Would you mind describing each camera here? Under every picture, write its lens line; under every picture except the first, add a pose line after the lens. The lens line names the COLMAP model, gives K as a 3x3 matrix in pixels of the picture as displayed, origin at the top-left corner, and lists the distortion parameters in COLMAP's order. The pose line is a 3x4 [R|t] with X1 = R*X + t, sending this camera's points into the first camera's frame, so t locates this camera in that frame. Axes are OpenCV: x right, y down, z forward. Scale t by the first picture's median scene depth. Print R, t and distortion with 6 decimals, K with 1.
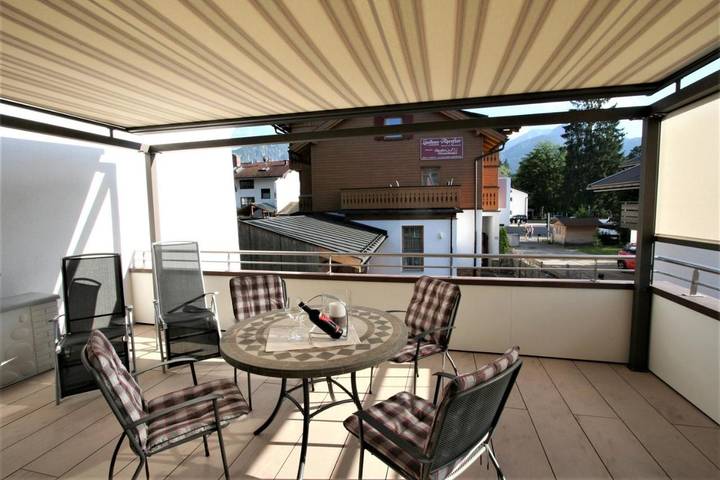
lens RADIAL K [[358.8, 0, 362.5], [0, 358.8, 239.9], [0, 0, 1]] dist [-0.004694, -0.000650]
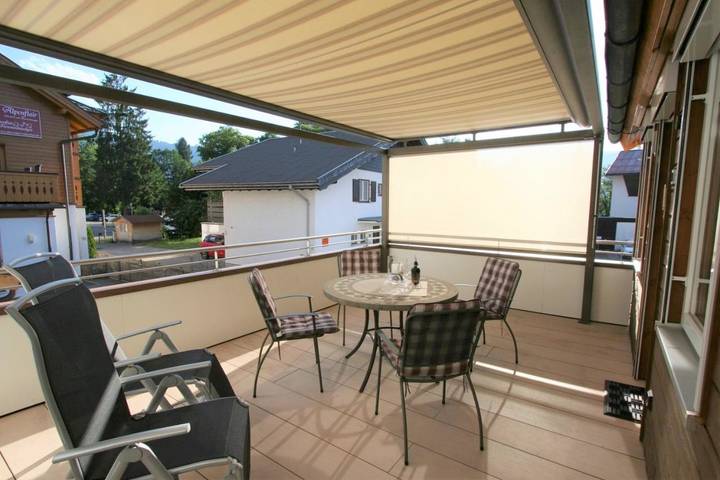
lens RADIAL K [[358.8, 0, 362.2], [0, 358.8, 242.6], [0, 0, 1]] dist [-0.004694, -0.000650]
pose [[0.379978, -0.083696, 0.921201, -0.159116], [0.071182, 0.995591, 0.061094, -0.001270], [-0.922253, 0.042358, 0.384260, 0.062561]]
